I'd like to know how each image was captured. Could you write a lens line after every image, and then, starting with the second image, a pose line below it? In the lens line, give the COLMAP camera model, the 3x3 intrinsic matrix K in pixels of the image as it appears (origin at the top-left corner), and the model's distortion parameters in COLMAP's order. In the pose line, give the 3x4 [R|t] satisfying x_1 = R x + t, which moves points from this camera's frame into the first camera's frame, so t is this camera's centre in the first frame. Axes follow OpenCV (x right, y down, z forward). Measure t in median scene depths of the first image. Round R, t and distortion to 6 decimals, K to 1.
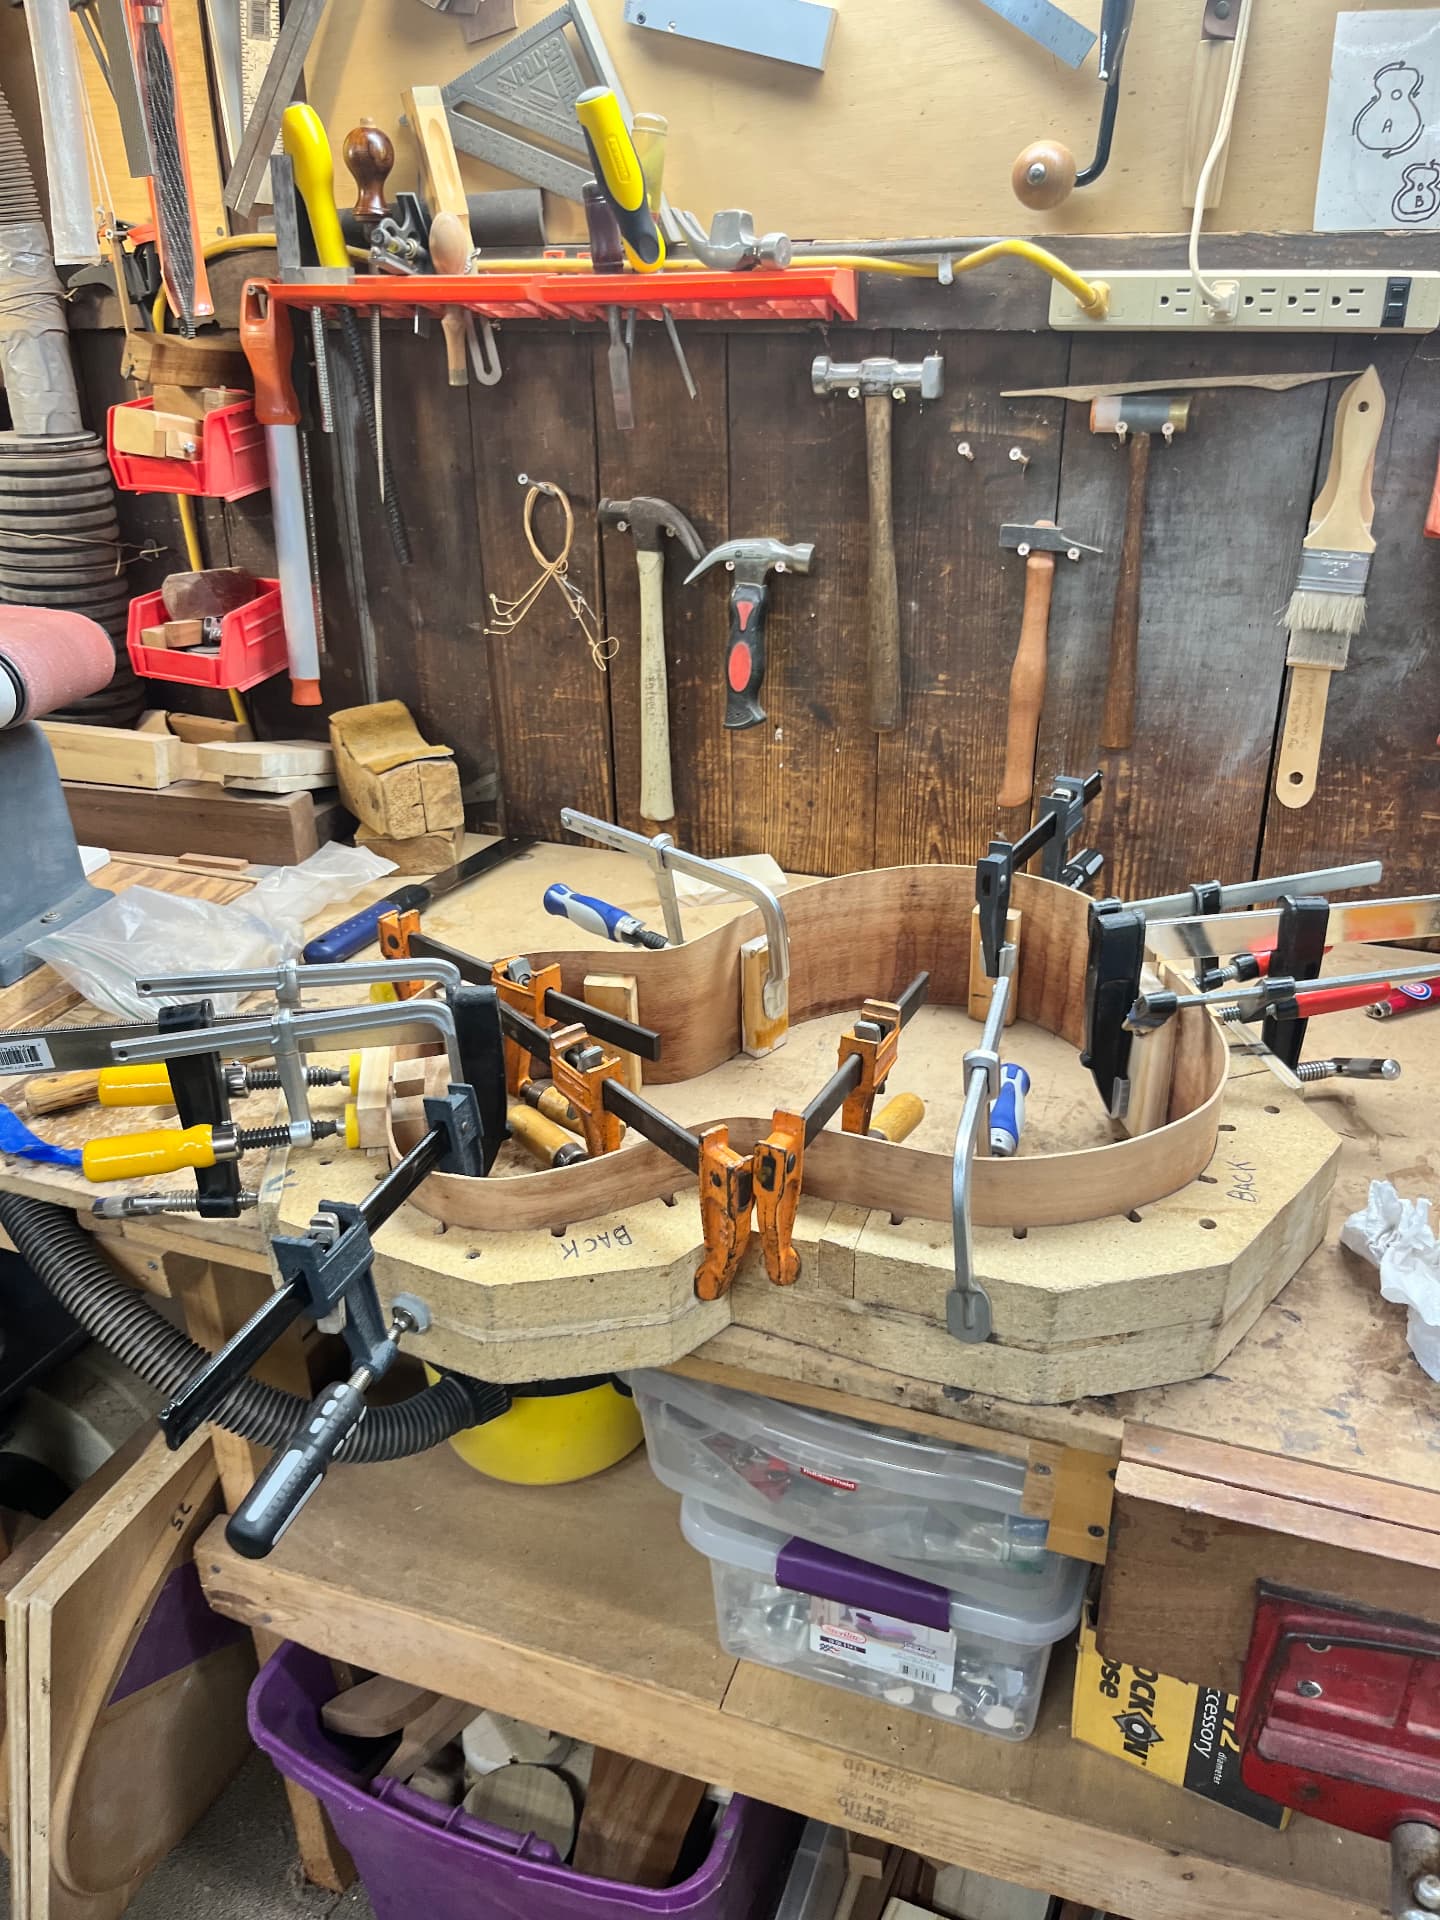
lens RADIAL K [[1480.1, 0, 735.9], [0, 1480.1, 955.2], [0, 0, 1]] dist [0.057844, -0.094453]
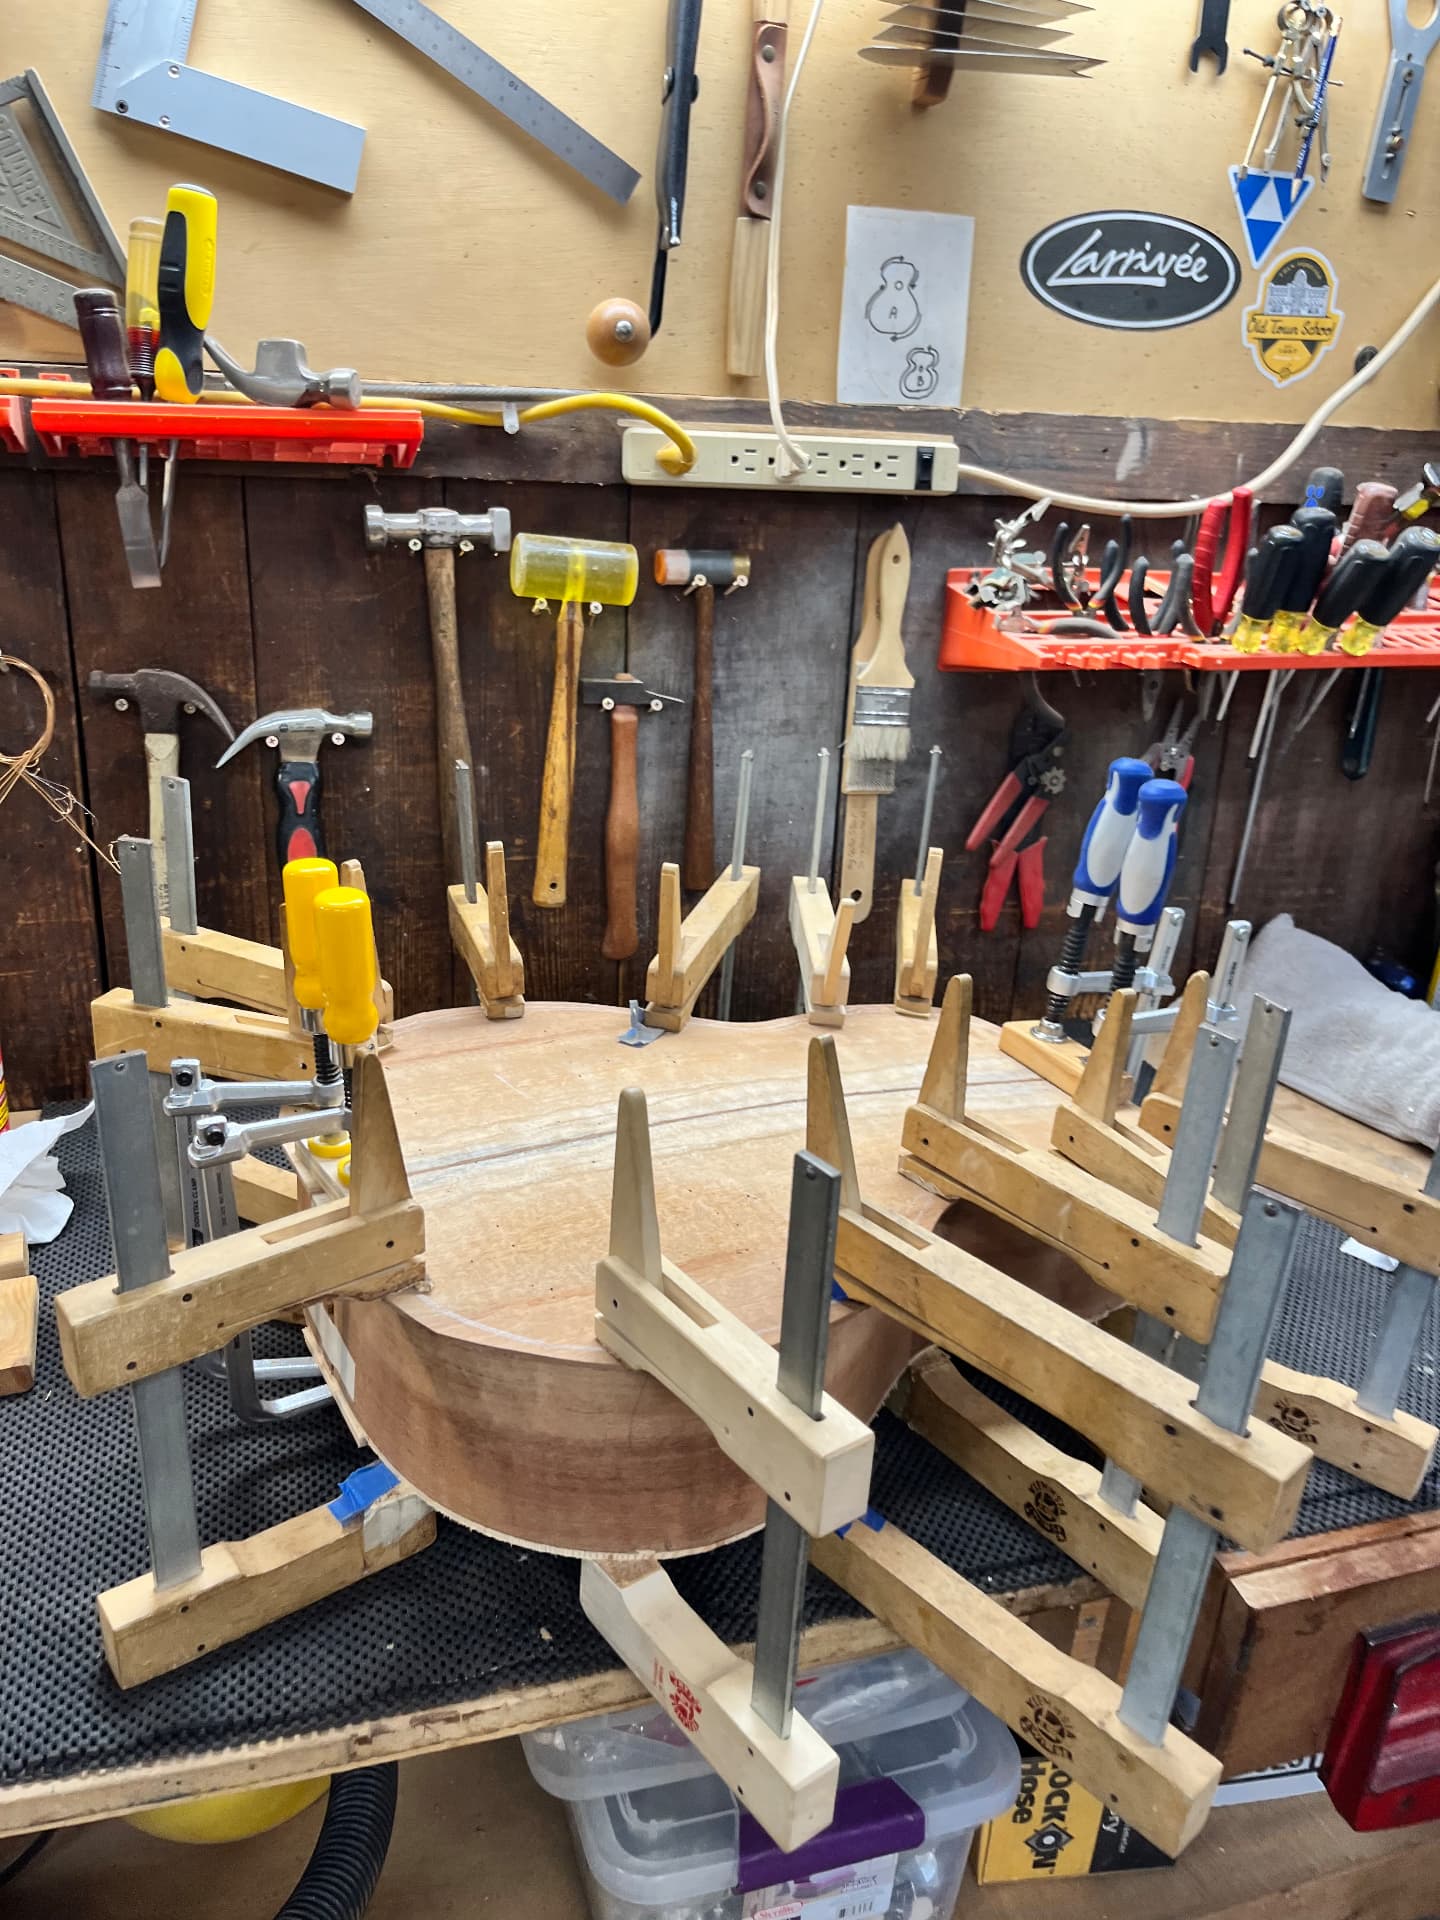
lens RADIAL K [[1480.1, 0, 709.4], [0, 1480.1, 961.9], [0, 0, 1]] dist [0.057844, -0.094453]
pose [[0.796922, -0.162673, 0.581768, -0.342998], [0.212162, 0.977079, -0.017416, -0.076829], [-0.565600, 0.137309, 0.813169, 0.198845]]
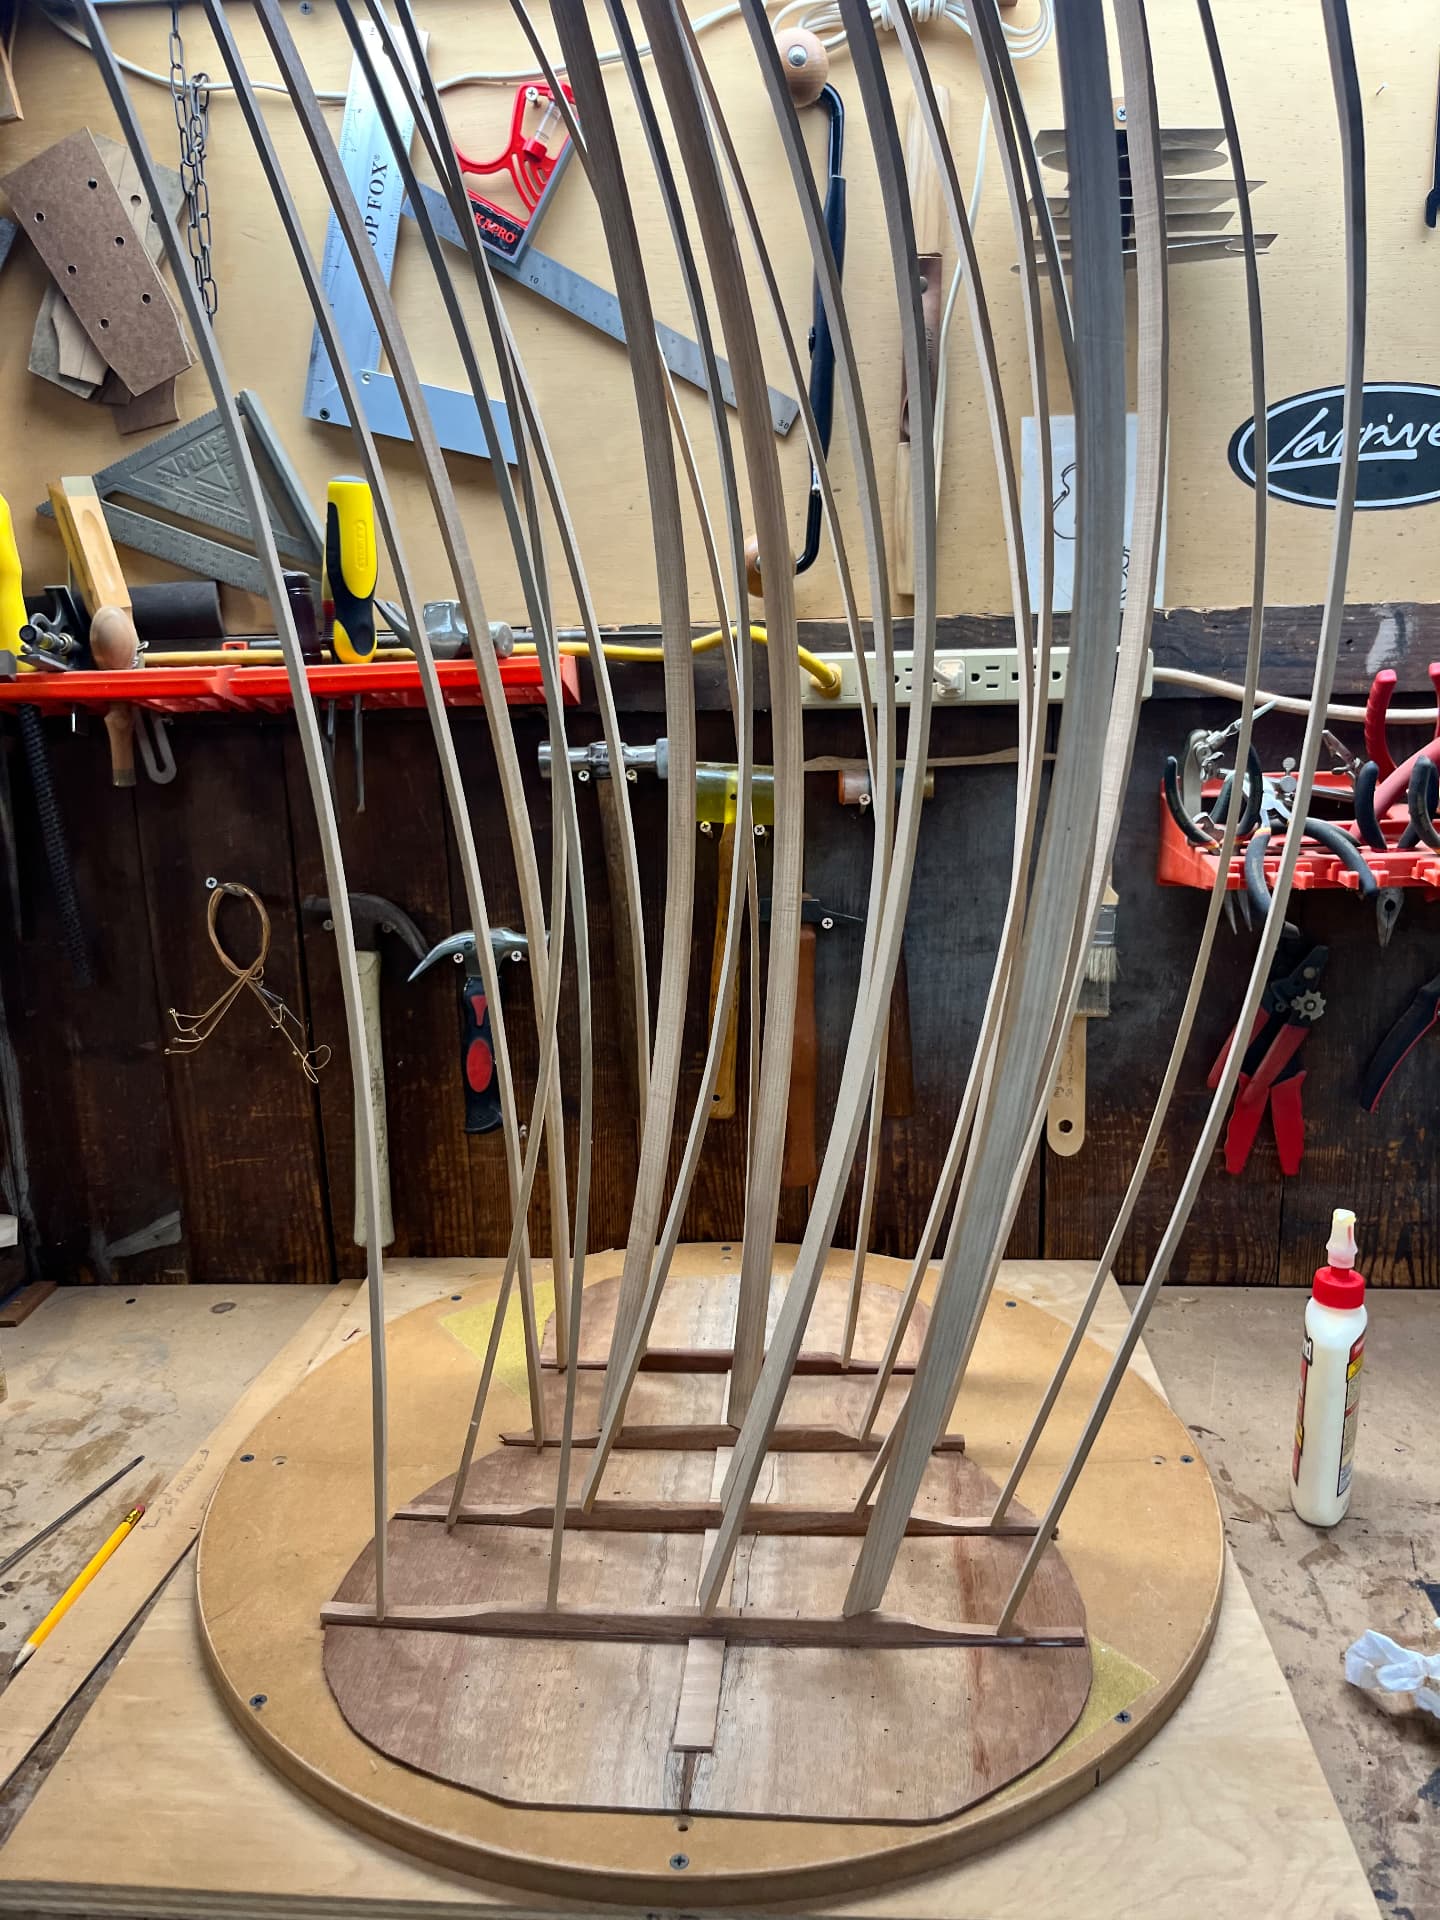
lens RADIAL K [[1480.1, 0, 738.3], [0, 1480.1, 965.7], [0, 0, 1]] dist [0.057844, -0.094453]
pose [[0.958762, -0.081195, 0.272366, -0.093461], [0.136052, 0.972506, -0.189005, -0.067385], [-0.249531, 0.218266, 0.943448, 0.109044]]
